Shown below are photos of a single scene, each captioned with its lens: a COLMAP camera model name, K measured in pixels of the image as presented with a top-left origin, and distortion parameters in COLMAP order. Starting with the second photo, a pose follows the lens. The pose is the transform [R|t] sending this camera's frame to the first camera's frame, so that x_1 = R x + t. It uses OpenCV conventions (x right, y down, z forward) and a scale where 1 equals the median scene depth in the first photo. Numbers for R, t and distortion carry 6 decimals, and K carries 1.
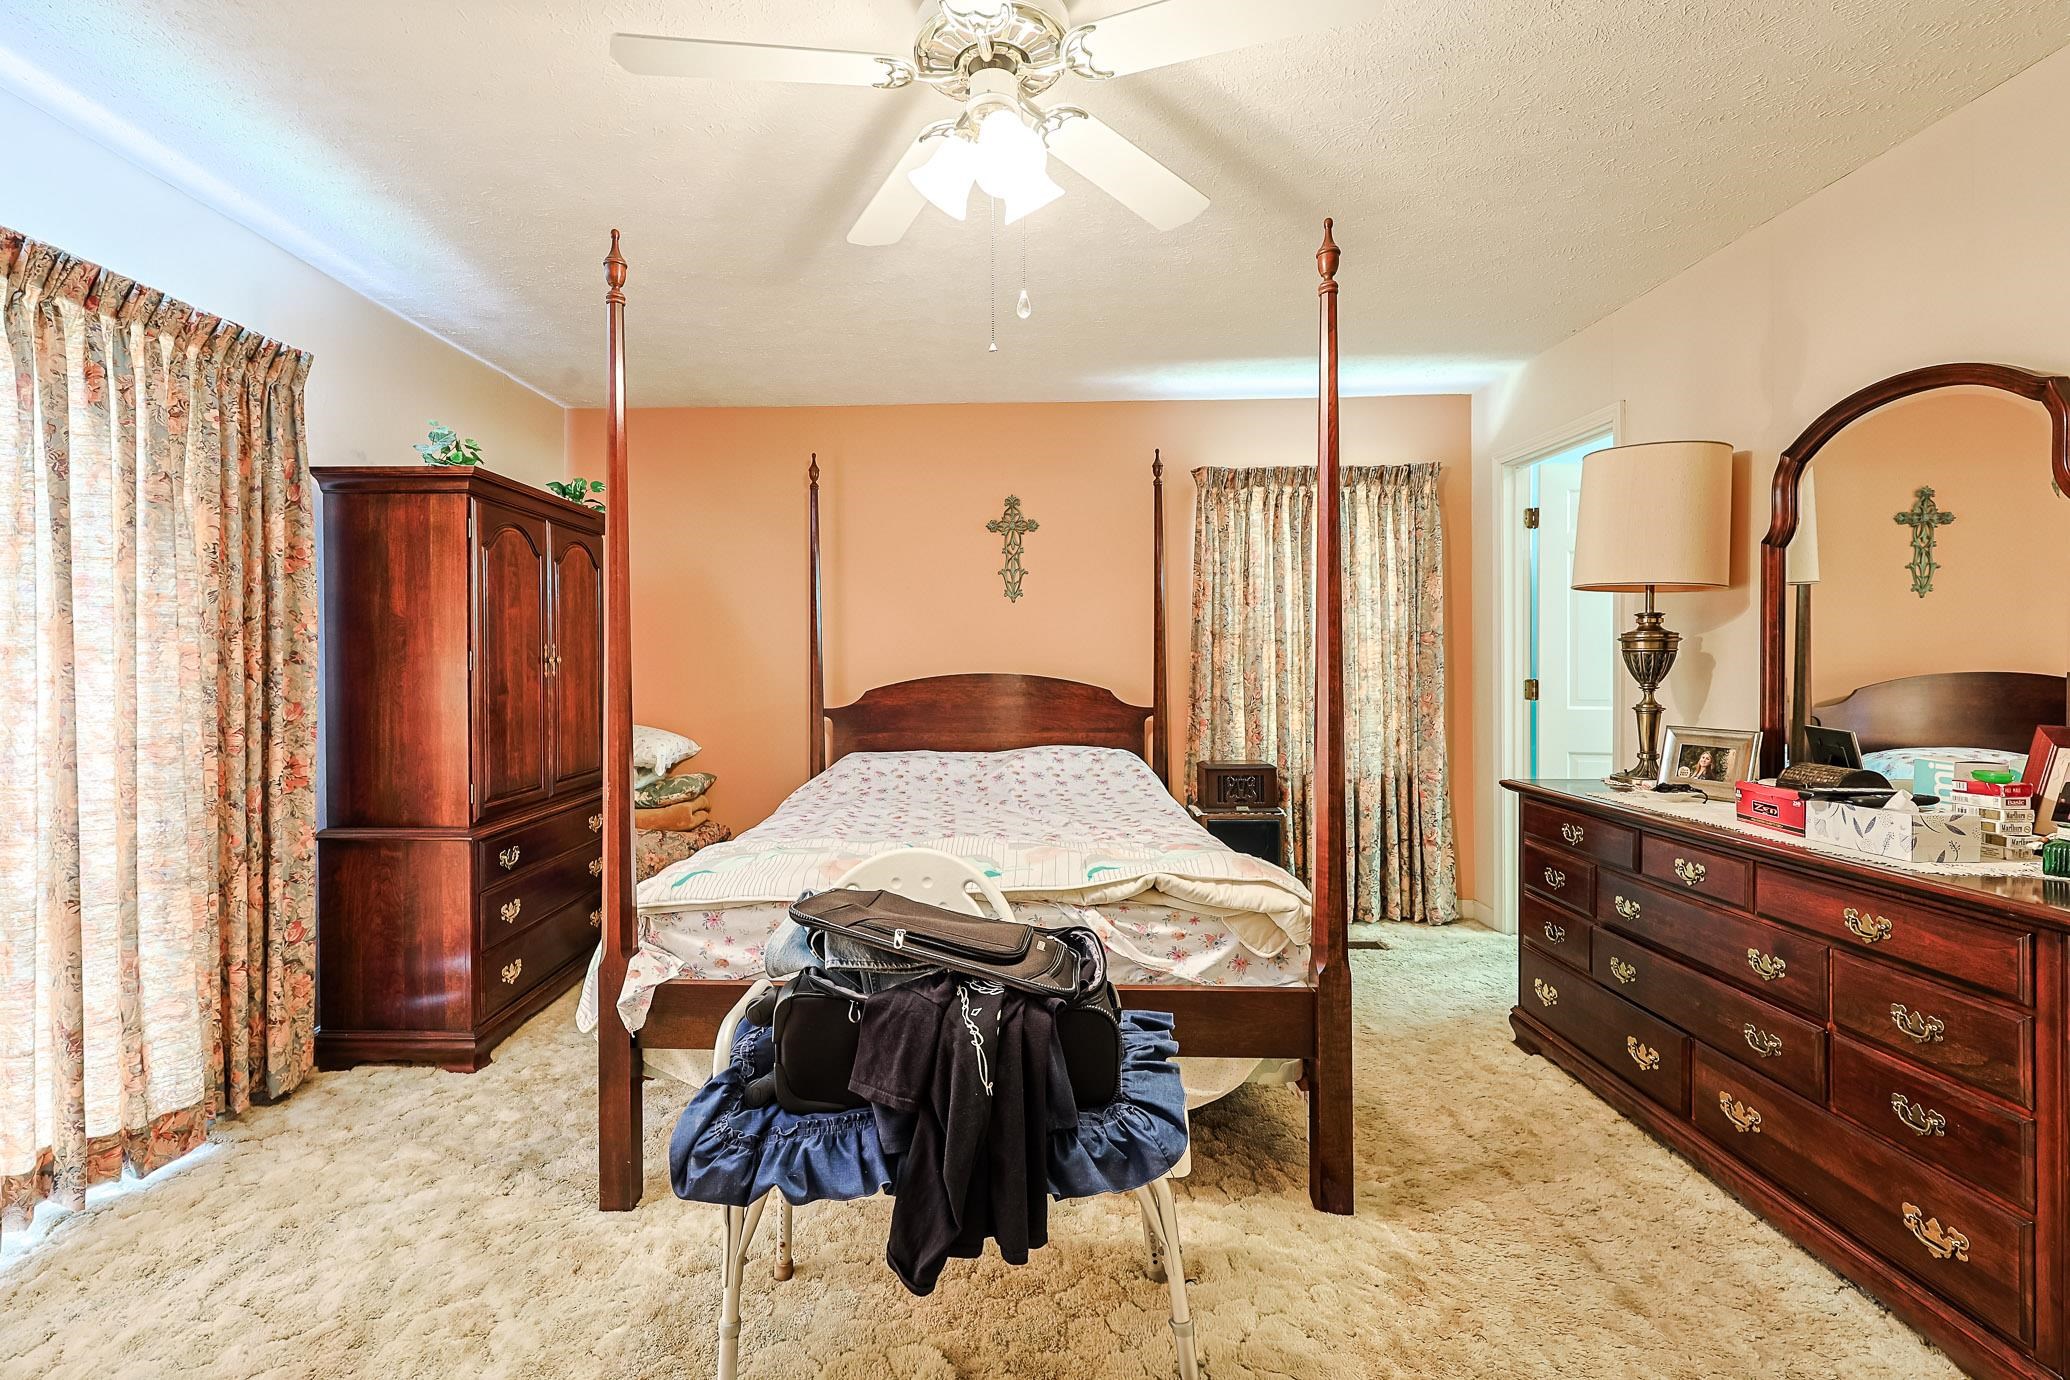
lens RADIAL K [[876.8, 0, 1025.0], [0, 876.8, 680.0], [0, 0, 1]] dist [-0.002853, -0.000900]
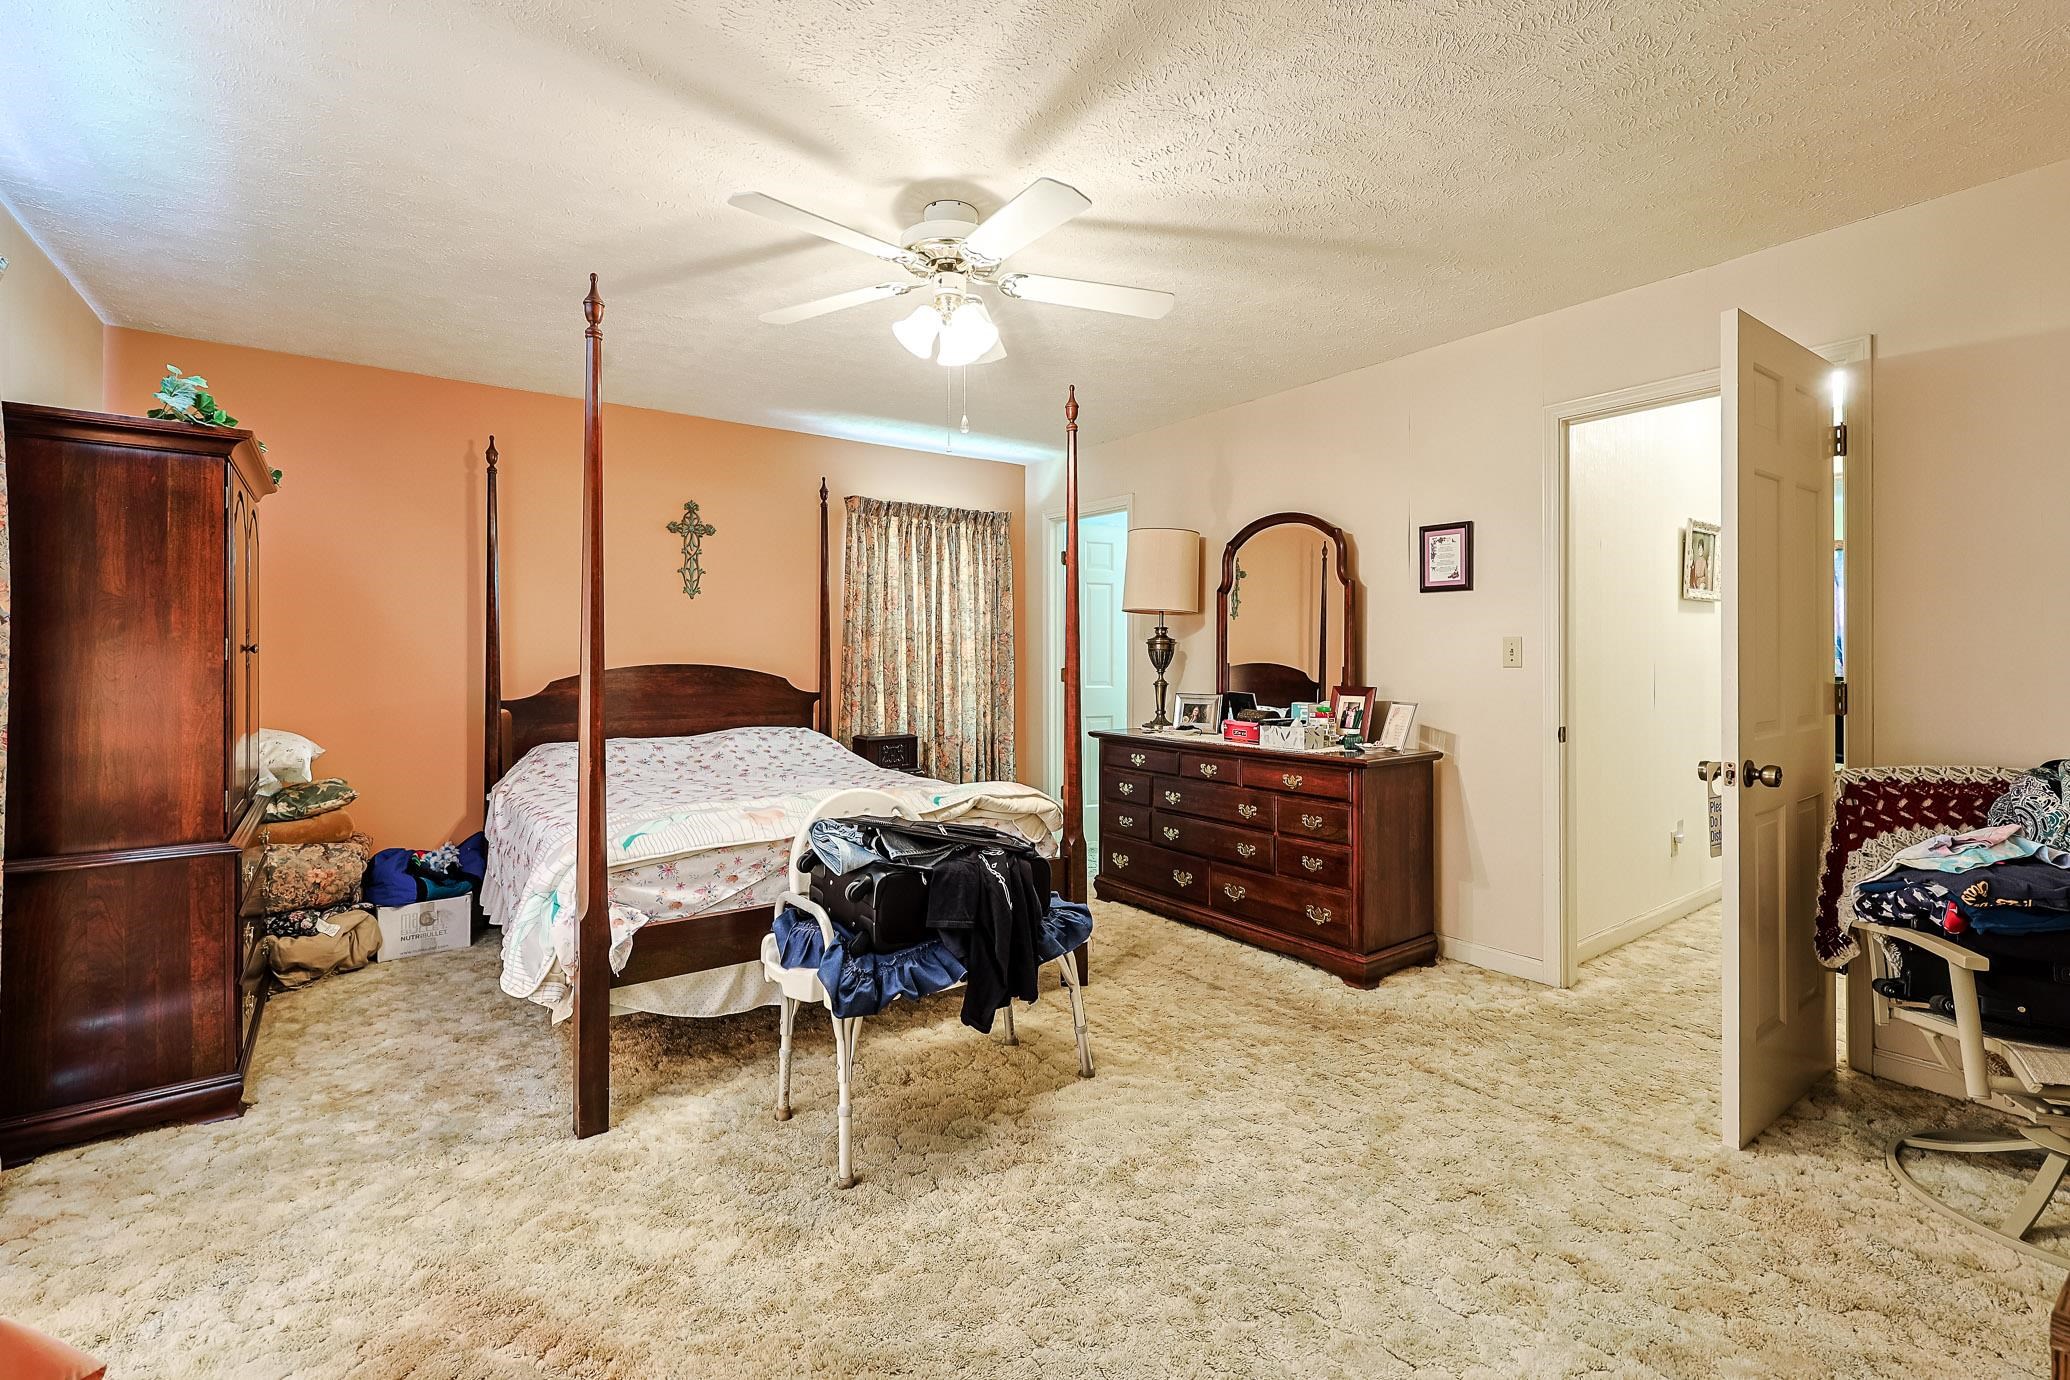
lens RADIAL K [[876.8, 0, 1043.4], [0, 876.8, 674.7], [0, 0, 1]] dist [-0.002853, -0.000900]
pose [[0.784487, -0.008645, 0.620085, -0.538689], [0.007298, 0.999962, 0.004709, 0.005458], [-0.620103, 0.000831, 0.784520, -0.192468]]
